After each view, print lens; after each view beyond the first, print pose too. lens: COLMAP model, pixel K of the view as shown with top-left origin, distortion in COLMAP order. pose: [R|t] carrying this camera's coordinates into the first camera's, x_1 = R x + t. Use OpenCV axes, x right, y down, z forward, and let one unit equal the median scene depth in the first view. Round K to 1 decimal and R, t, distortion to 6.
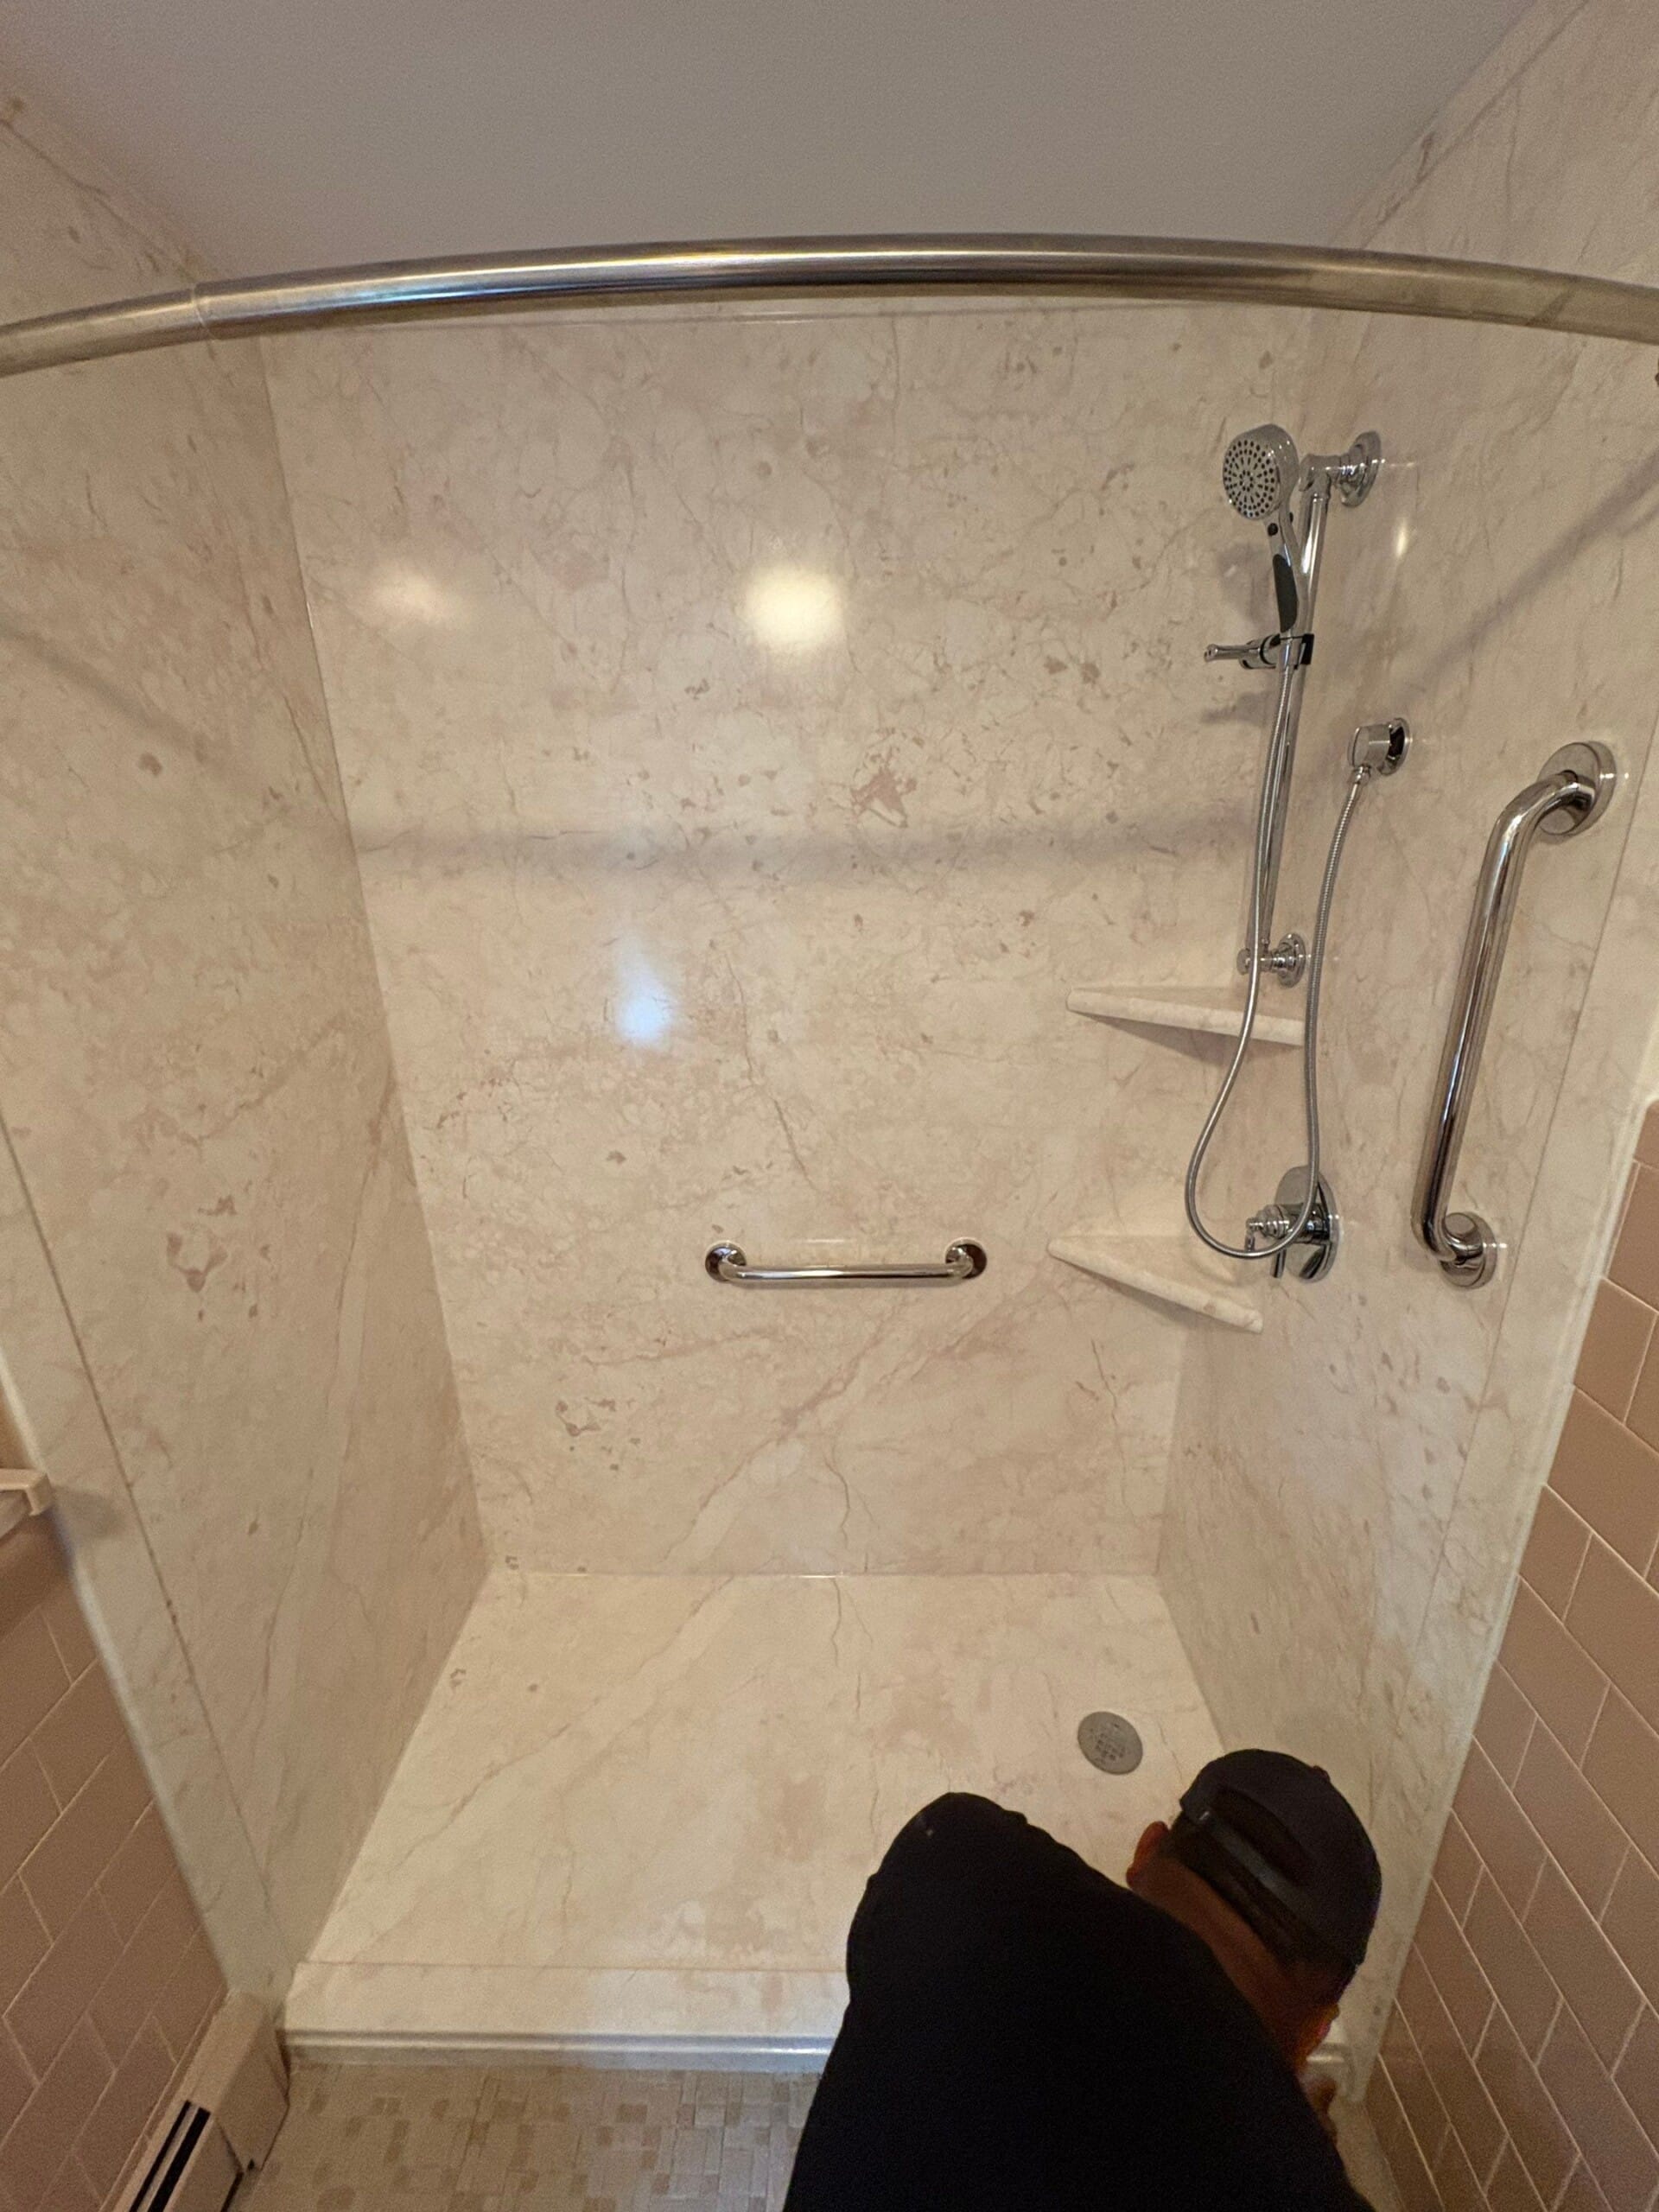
lens RADIAL K [[890.6, 0, 827.1], [0, 890.6, 1104.5], [0, 0, 1]] dist [0.010647, -0.004040]
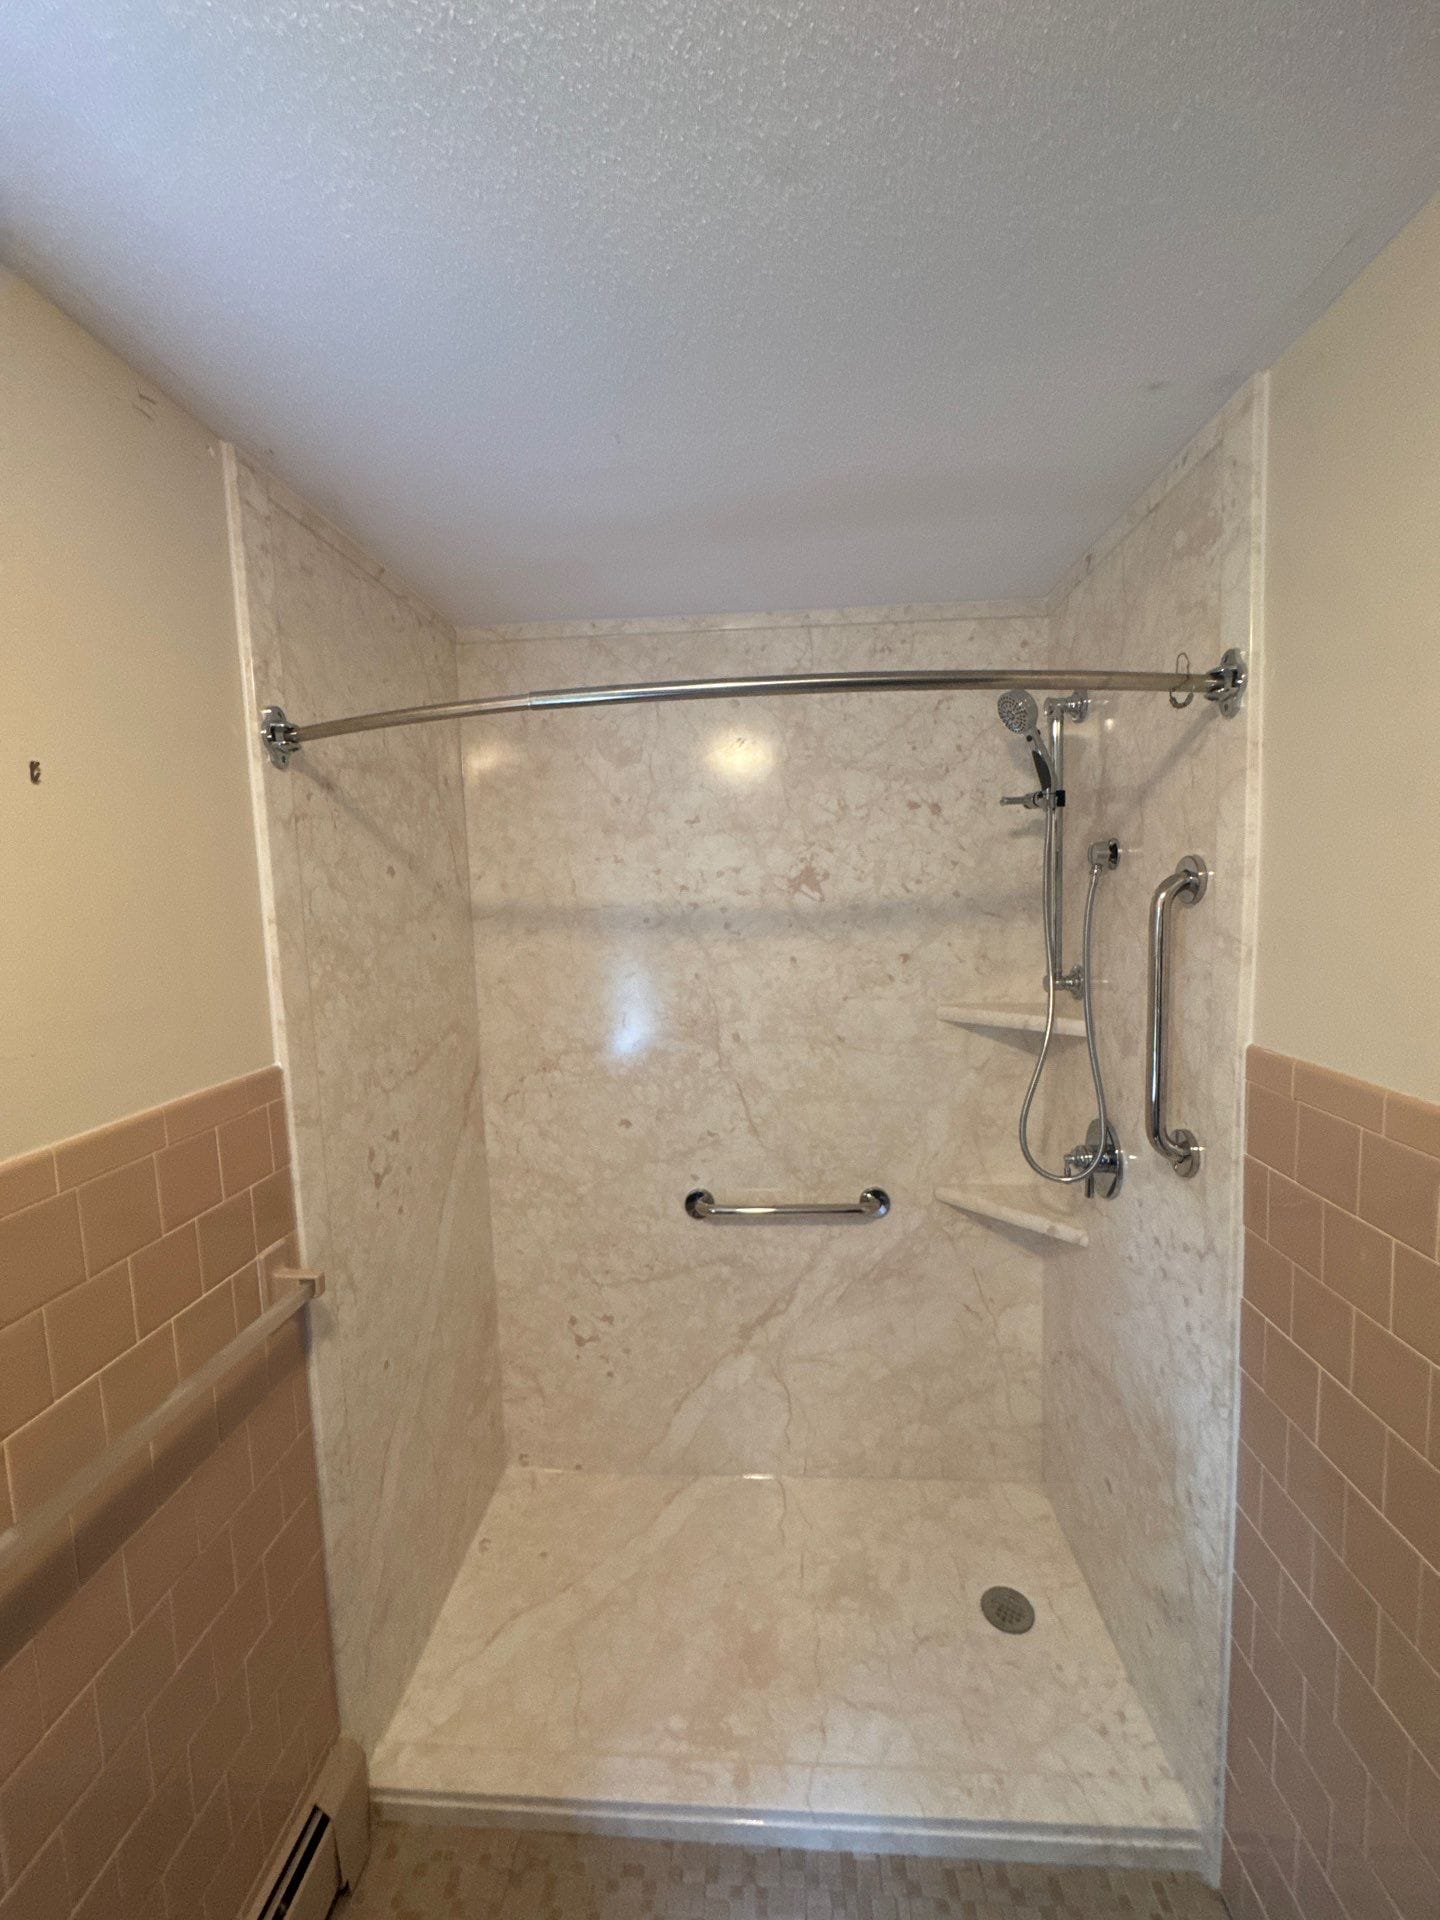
lens RADIAL K [[773.1, 0, 717.9], [0, 773.1, 958.7], [0, 0, 1]] dist [0.010647, -0.004040]
pose [[0.998872, -0.004919, -0.047239, -0.031575], [-0.005862, 0.974249, -0.225399, 0.090933], [0.047131, 0.225422, 0.973121, -0.296200]]
